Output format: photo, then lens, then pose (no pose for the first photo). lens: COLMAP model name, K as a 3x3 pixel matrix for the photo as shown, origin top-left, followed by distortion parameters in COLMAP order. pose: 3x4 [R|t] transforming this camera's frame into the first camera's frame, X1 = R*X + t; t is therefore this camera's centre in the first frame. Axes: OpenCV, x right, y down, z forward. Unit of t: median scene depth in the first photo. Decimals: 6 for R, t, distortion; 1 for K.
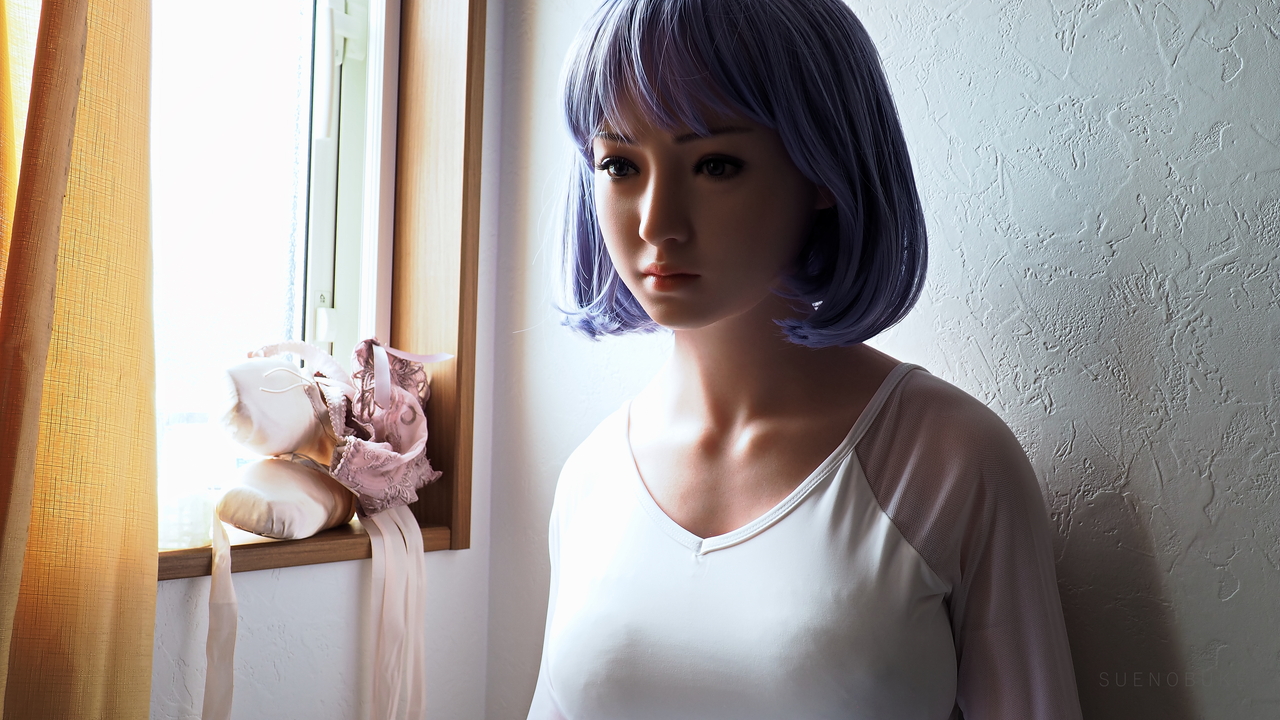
lens RADIAL K [[1323.5, 0, 650.5], [0, 1323.5, 363.2], [0, 0, 1]] dist [-0.017896, 0.012259]
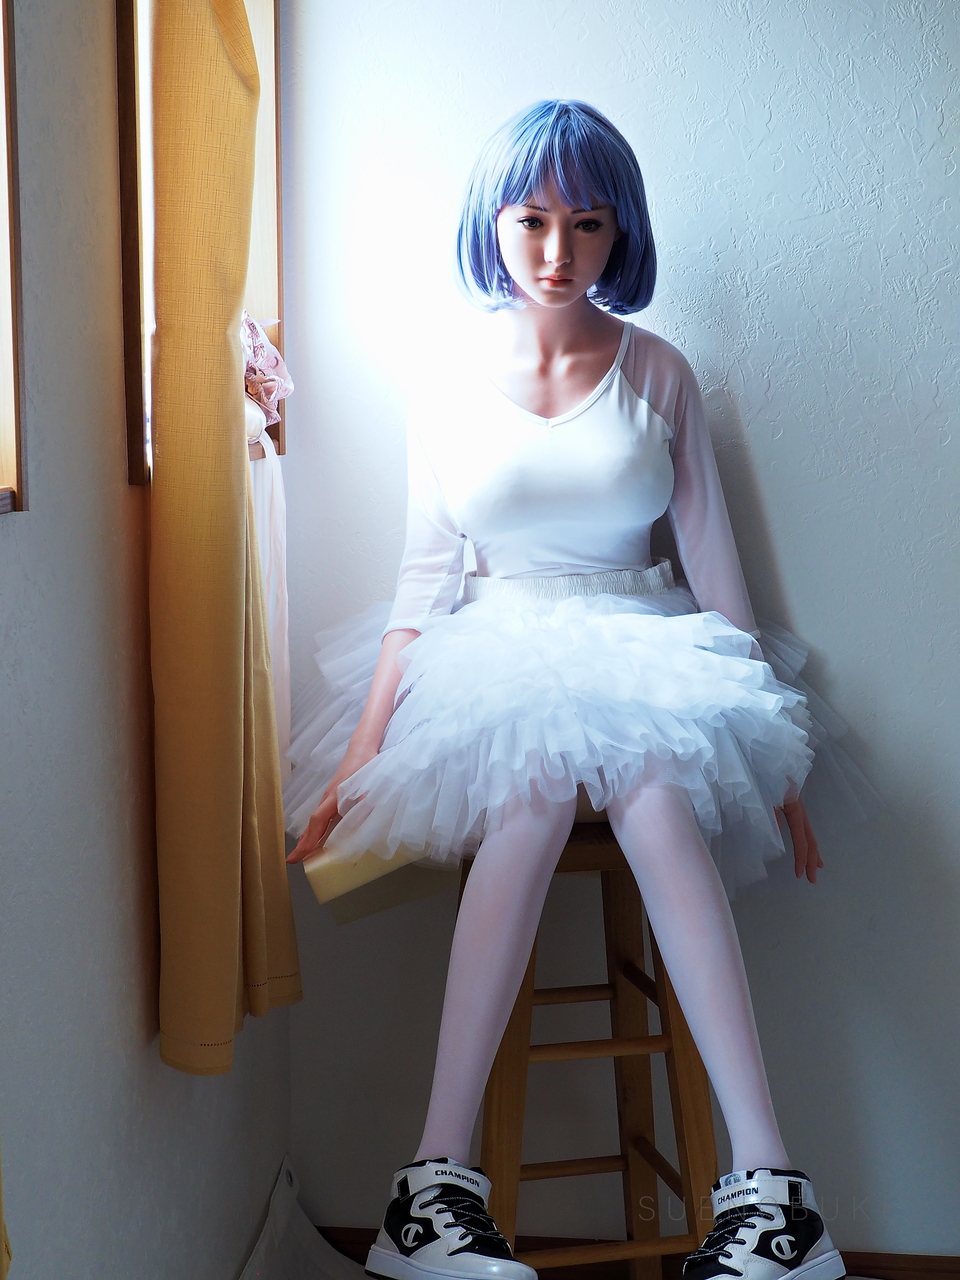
lens RADIAL K [[2145.6, 0, 480.0], [0, 2145.6, 640.0], [0, 0, 1]] dist [-0.025590, 0.111473]
pose [[0.871596, -0.093609, 0.481205, -1.493791], [0.014683, 0.986144, 0.165240, -0.060358], [-0.490005, -0.136957, 0.860894, -1.562469]]
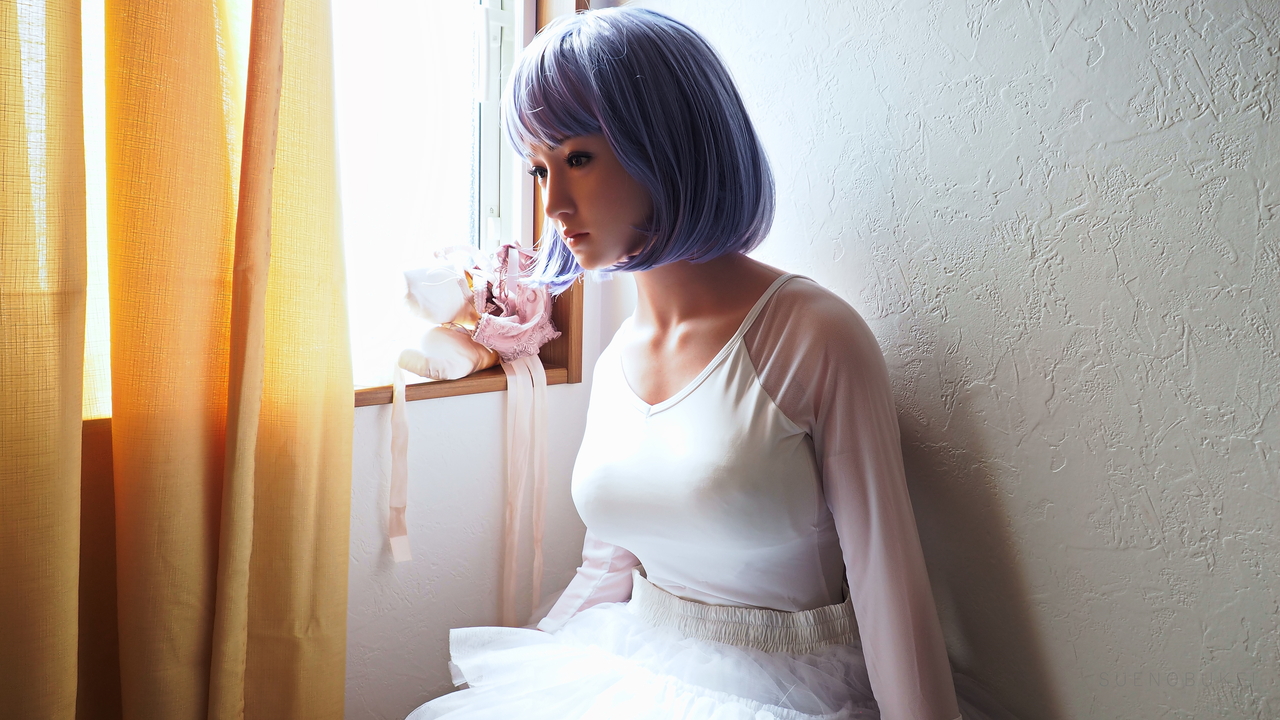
lens RADIAL K [[918.8, 0, 643.4], [0, 918.8, 361.3], [0, 0, 1]] dist [-0.028934, -0.000237]
pose [[0.971387, 0.040210, -0.234074, 0.235925], [0.001537, 0.984479, 0.175497, -0.089656], [0.237497, -0.170836, 0.956248, 0.037313]]
